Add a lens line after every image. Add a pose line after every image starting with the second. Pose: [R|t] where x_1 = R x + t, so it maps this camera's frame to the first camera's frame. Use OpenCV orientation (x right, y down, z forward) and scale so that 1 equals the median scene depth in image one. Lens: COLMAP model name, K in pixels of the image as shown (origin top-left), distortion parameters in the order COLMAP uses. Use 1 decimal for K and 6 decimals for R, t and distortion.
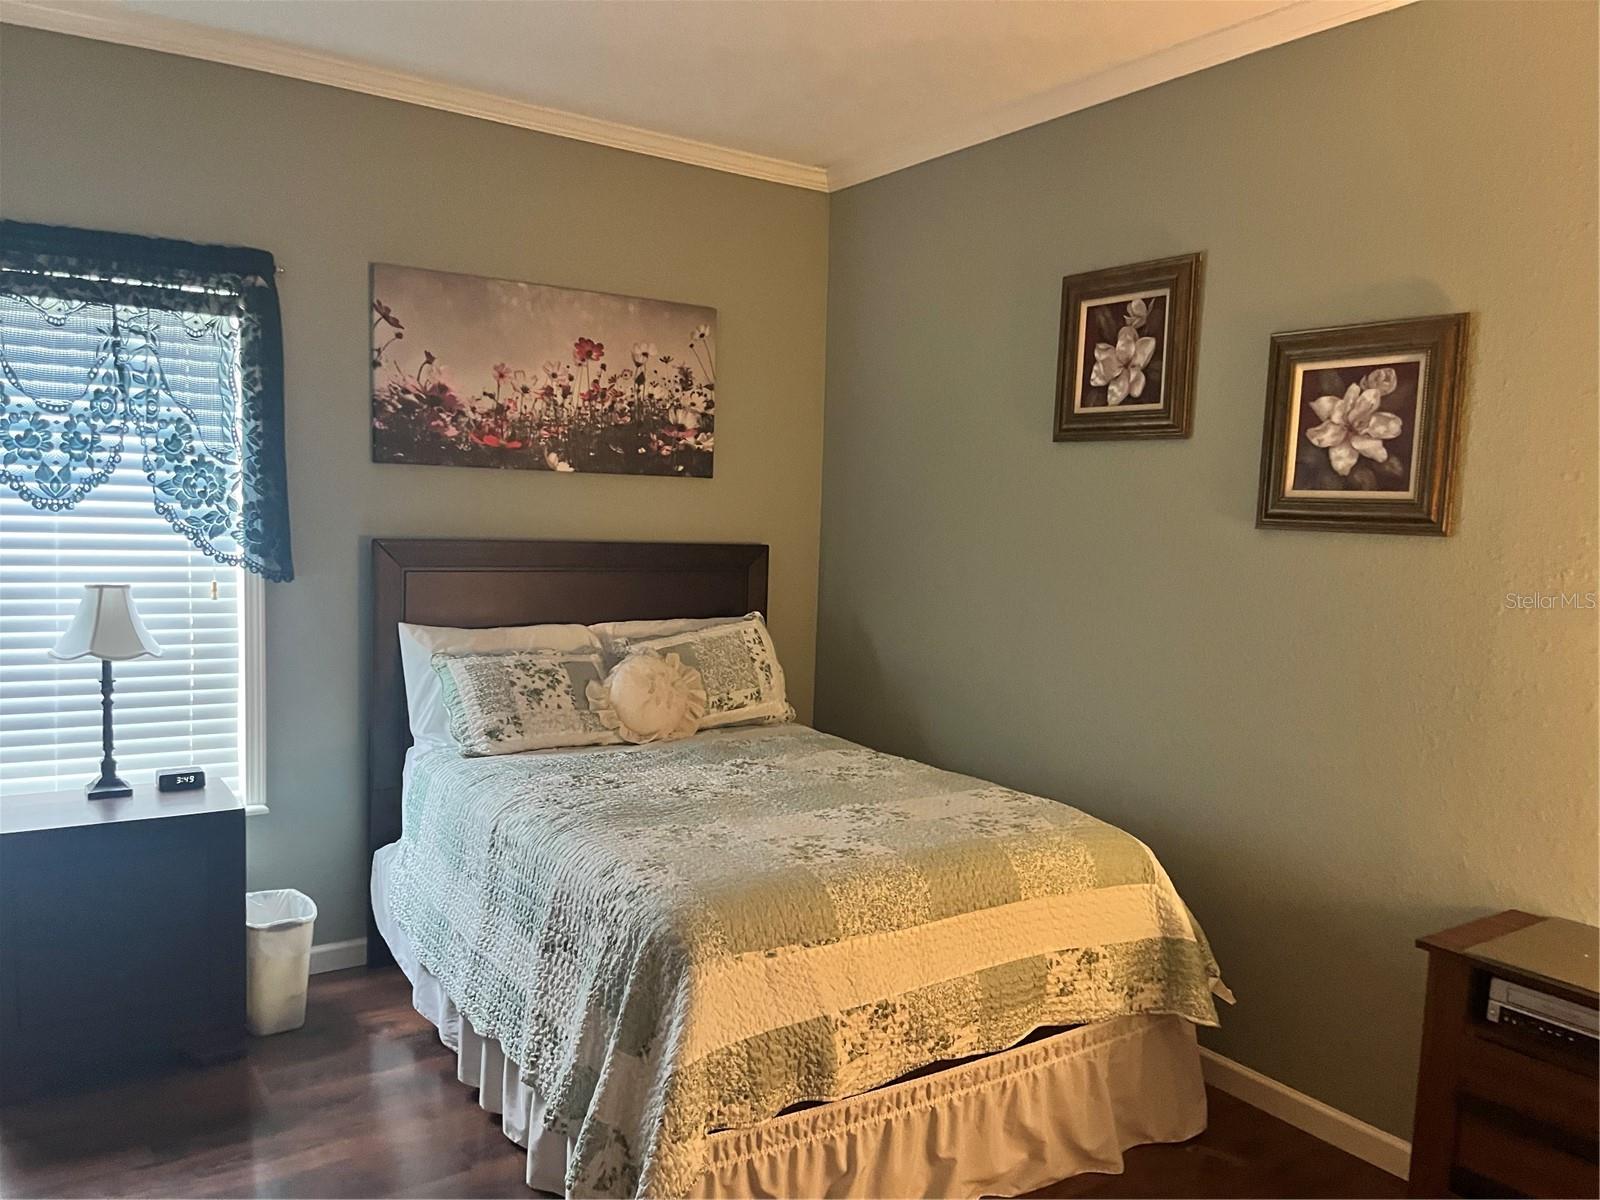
lens RADIAL K [[1223.5, 0, 803.8], [0, 1223.5, 613.3], [0, 0, 1]] dist [0.078811, -0.101060]
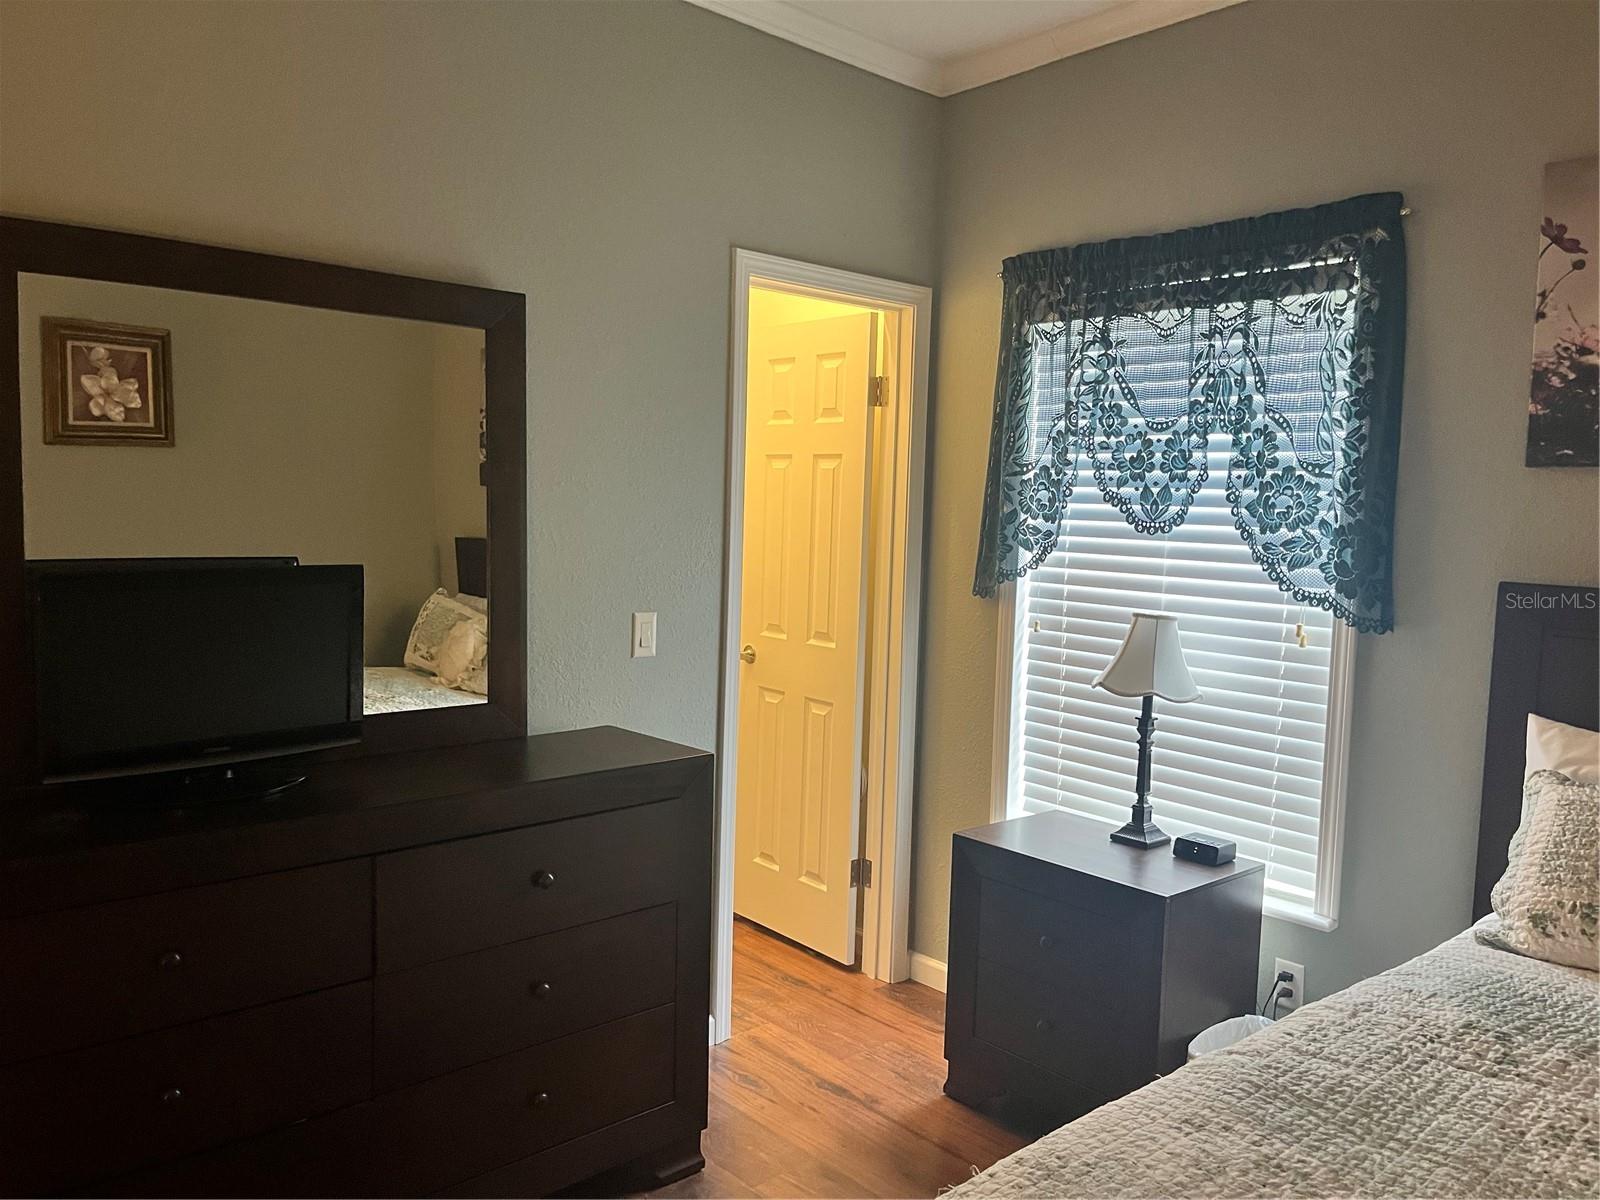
lens RADIAL K [[1223.5, 0, 803.8], [0, 1223.5, 613.3], [0, 0, 1]] dist [0.078811, -0.101060]
pose [[0.124987, 0.065721, -0.989979, 0.288976], [-0.108879, 0.992686, 0.052154, -0.040768], [0.986166, 0.101269, 0.131228, 0.593150]]
